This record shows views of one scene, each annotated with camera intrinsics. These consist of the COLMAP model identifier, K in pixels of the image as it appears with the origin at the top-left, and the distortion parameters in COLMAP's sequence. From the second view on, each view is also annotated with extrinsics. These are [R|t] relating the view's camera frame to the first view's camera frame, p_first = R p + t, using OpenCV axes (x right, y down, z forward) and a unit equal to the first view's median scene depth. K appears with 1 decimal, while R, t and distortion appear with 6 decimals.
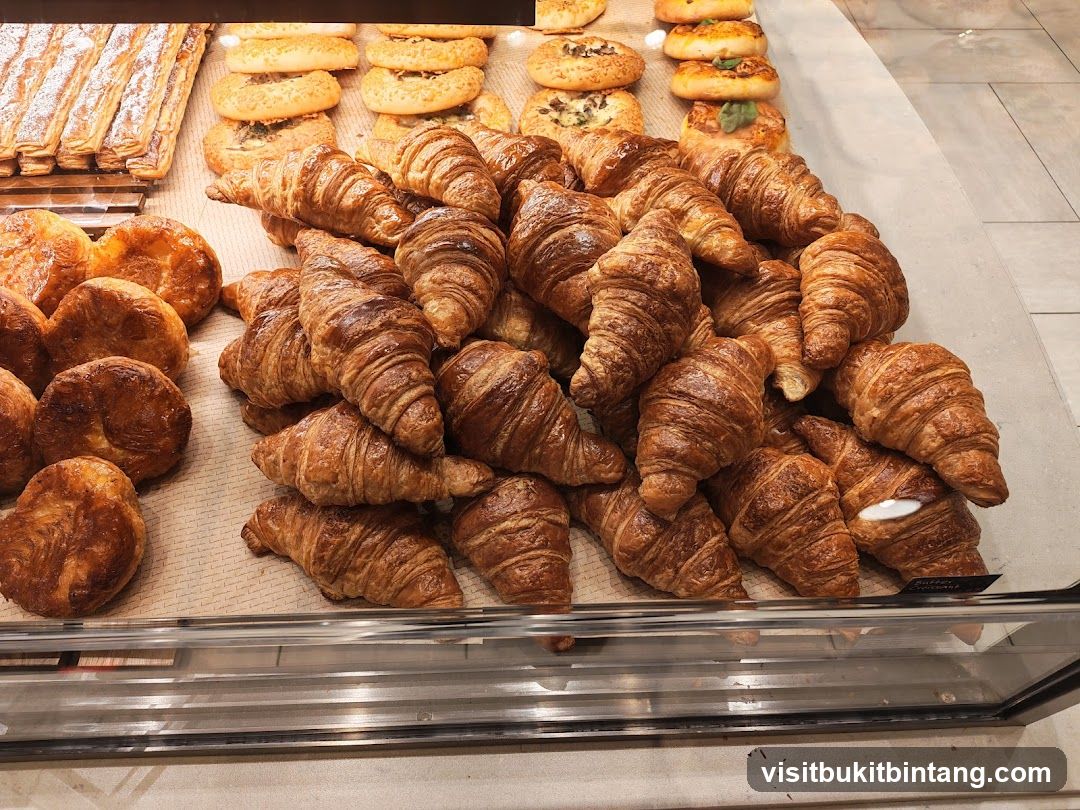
lens RADIAL K [[774.0, 0, 540.0], [0, 774.0, 405.0], [0, 0, 1]] dist [0.095467, -0.163167]
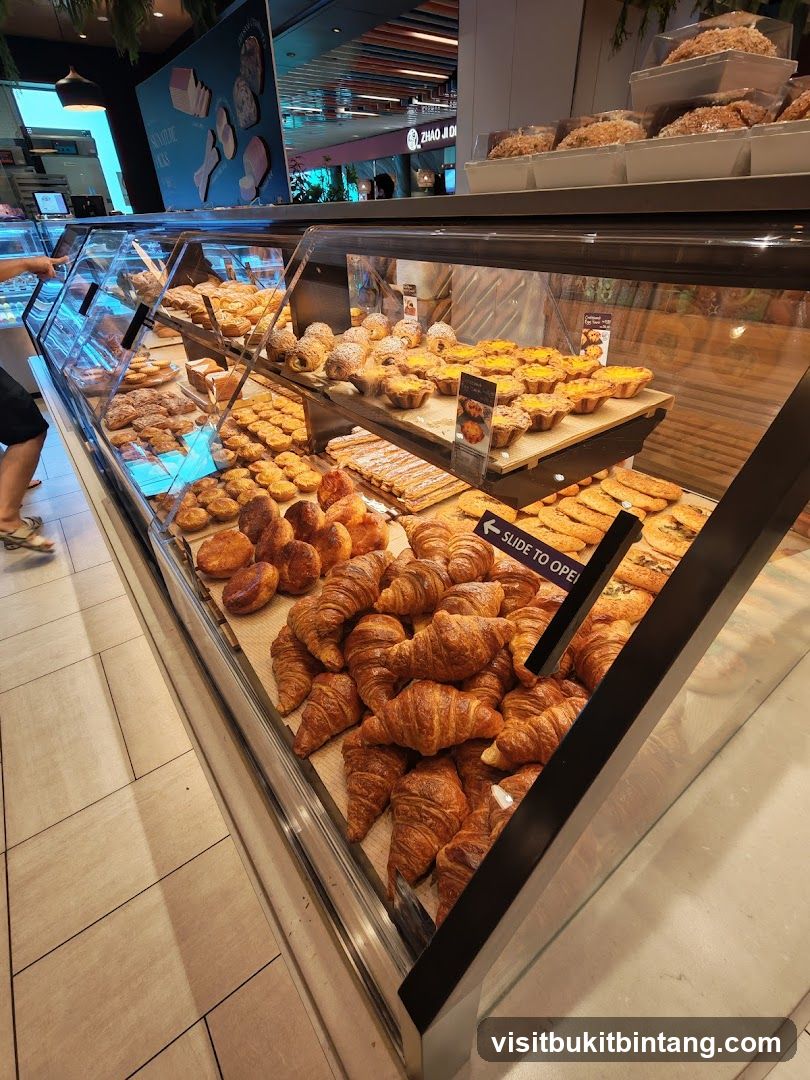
lens RADIAL K [[507.1, 0, 405.0], [0, 507.1, 540.0], [0, 0, 1]] dist [0.000672, 0.000000]
pose [[0.553721, 0.424009, -0.716666, 0.769613], [-0.648433, 0.759518, -0.051640, -0.183474], [0.522425, 0.493304, 0.695502, 0.019040]]
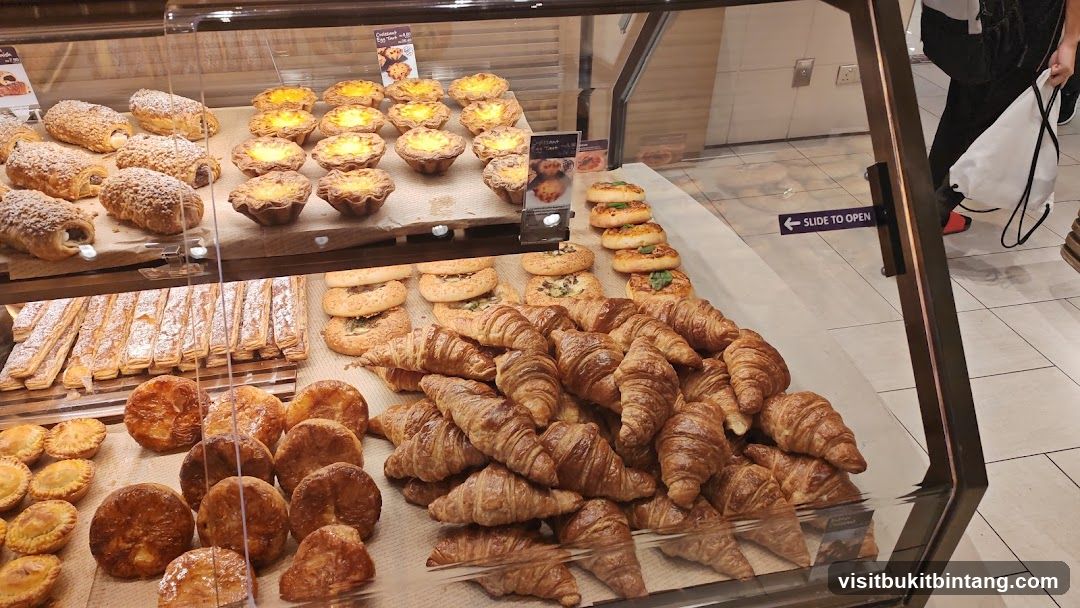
lens RADIAL K [[788.6, 0, 540.6], [0, 788.6, 289.0], [0, 0, 1]] dist [0.066053, -0.002318]
pose [[0.983944, -0.105733, 0.143789, -0.323663], [0.147670, 0.934758, -0.323144, 0.194184], [-0.100241, 0.339189, 0.935362, -0.694311]]
